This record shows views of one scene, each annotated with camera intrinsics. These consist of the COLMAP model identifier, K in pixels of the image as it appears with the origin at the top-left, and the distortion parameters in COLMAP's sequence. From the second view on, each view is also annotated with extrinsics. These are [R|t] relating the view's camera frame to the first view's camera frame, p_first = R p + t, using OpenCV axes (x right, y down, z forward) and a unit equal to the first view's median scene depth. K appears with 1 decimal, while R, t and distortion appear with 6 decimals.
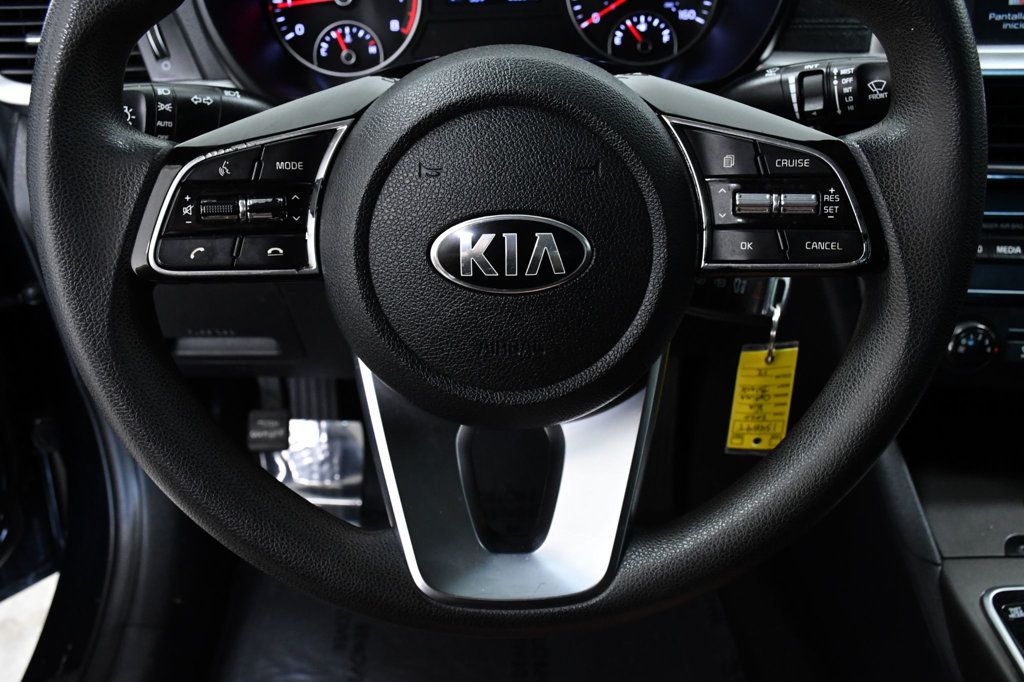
lens RADIAL K [[1053.2, 0, 512.0], [0, 1053.2, 341.0], [0, 0, 1]] dist [-0.098704, 0.332874]
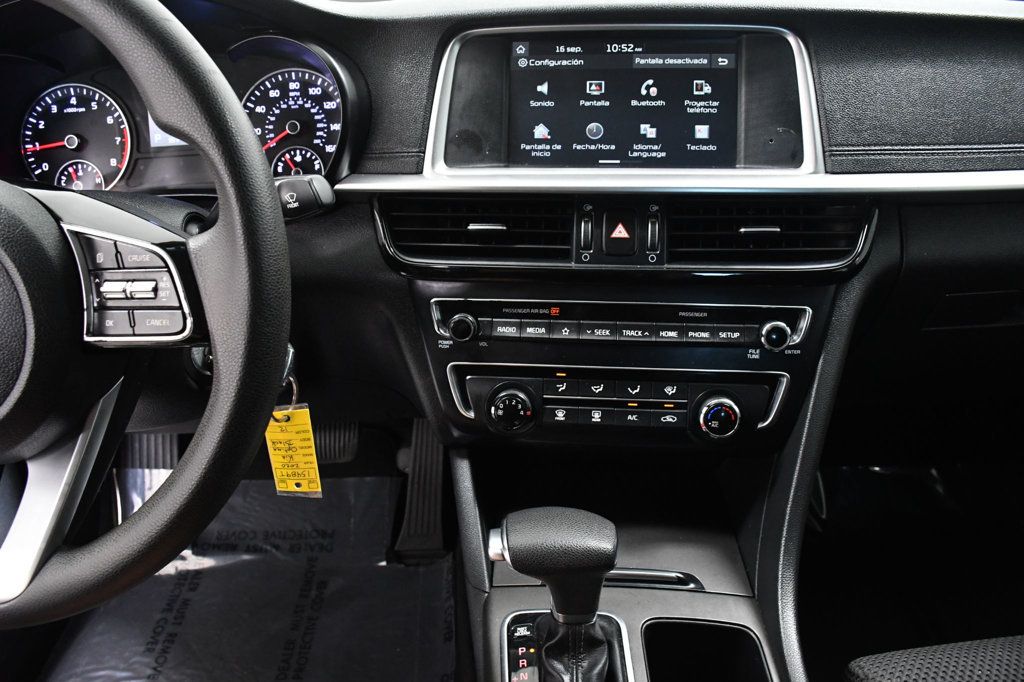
lens RADIAL K [[842.8, 0, 512.0], [0, 842.8, 341.0], [0, 0, 1]] dist [-0.122739, 0.117922]
pose [[0.998431, -0.000677, -0.055993, 0.670535], [-0.004146, 0.996289, -0.085973, 0.012380], [0.055843, 0.086071, 0.994723, 0.034031]]
